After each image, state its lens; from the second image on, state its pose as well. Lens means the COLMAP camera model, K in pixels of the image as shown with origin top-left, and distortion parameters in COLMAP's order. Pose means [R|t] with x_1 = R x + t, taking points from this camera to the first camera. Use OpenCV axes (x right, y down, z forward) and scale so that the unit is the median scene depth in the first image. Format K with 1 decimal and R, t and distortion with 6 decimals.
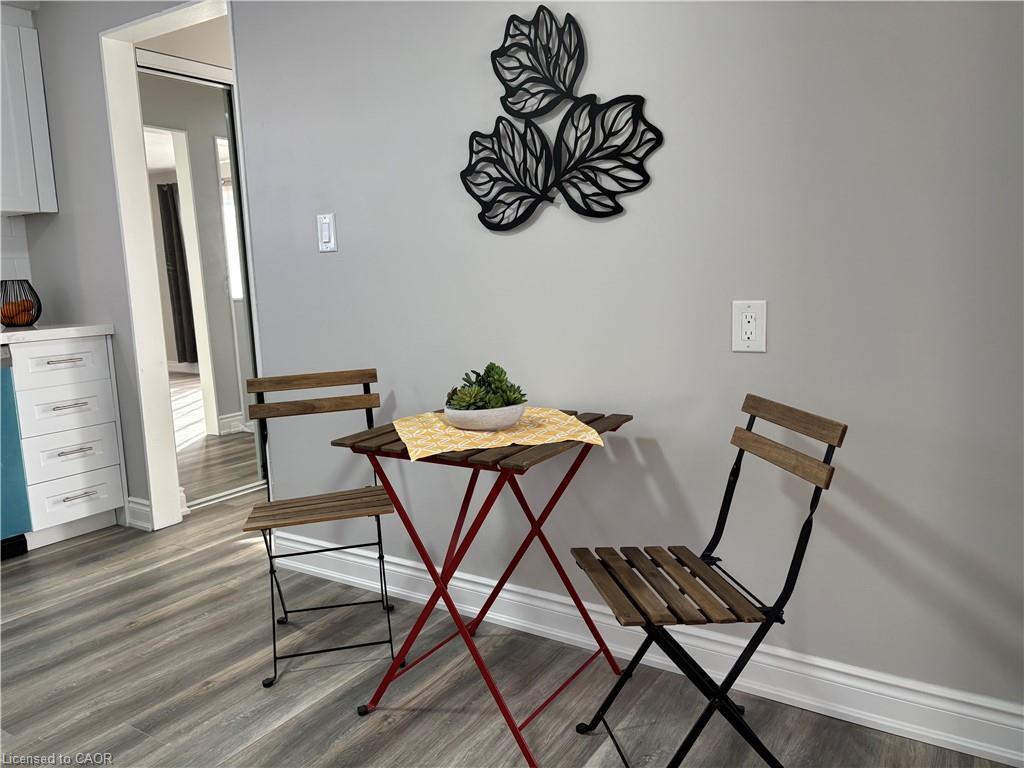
lens RADIAL K [[766.0, 0, 512.0], [0, 766.0, 384.0], [0, 0, 1]] dist [0.007618, -0.003475]
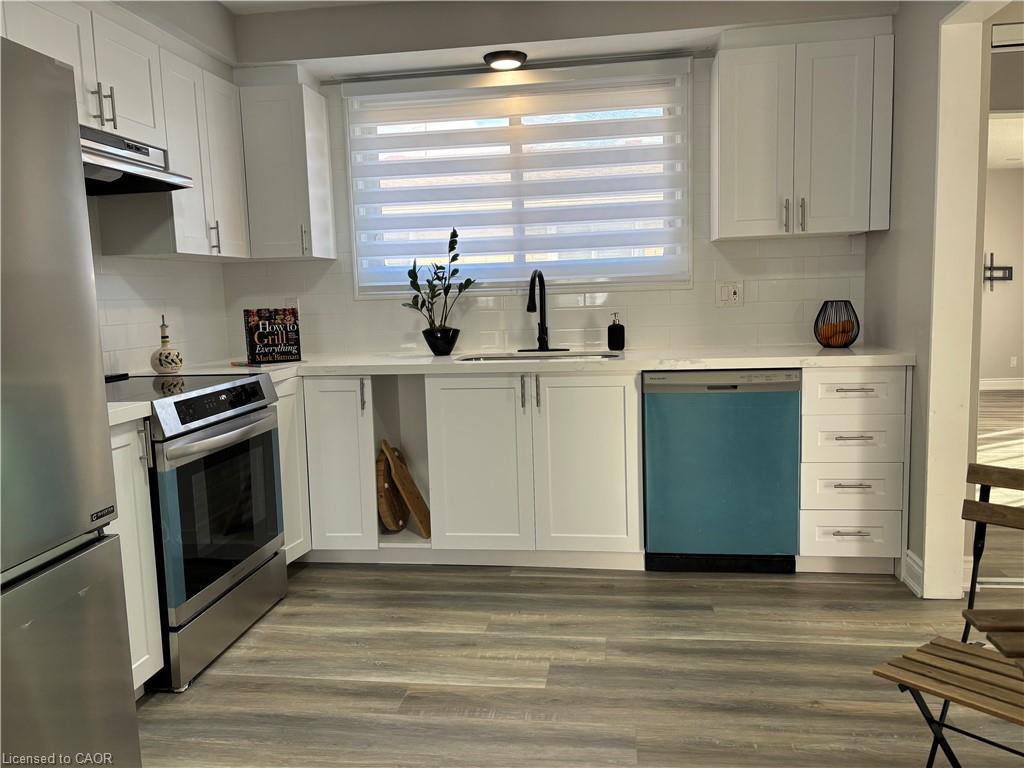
lens RADIAL K [[766.0, 0, 512.0], [0, 766.0, 384.0], [0, 0, 1]] dist [0.007618, -0.003475]
pose [[0.422879, 0.124197, -0.897635, 0.081273], [-0.116911, 0.989762, 0.081866, -0.064150], [0.898613, 0.070323, 0.433070, 0.211027]]
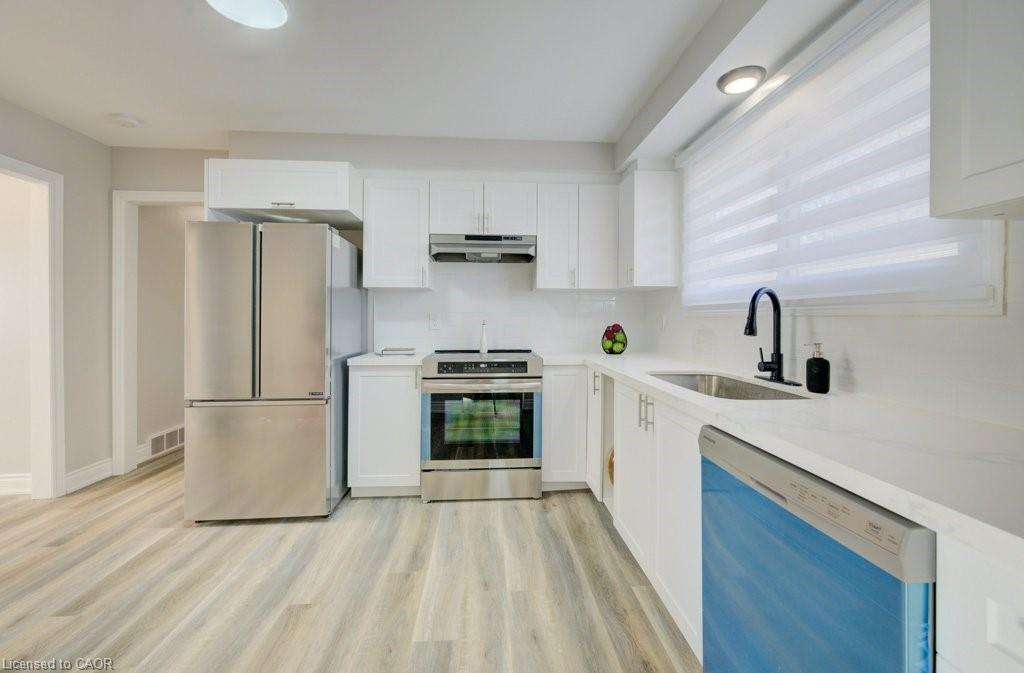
lens RADIAL K [[411.2, 0, 513.2], [0, 411.2, 314.2], [0, 0, 1]] dist [-0.000578, -0.000095]
pose [[-0.797244, 0.025215, -0.603130, -0.365931], [-0.067400, 0.989162, 0.130445, -0.164837], [0.599883, 0.144647, -0.786904, 0.999870]]
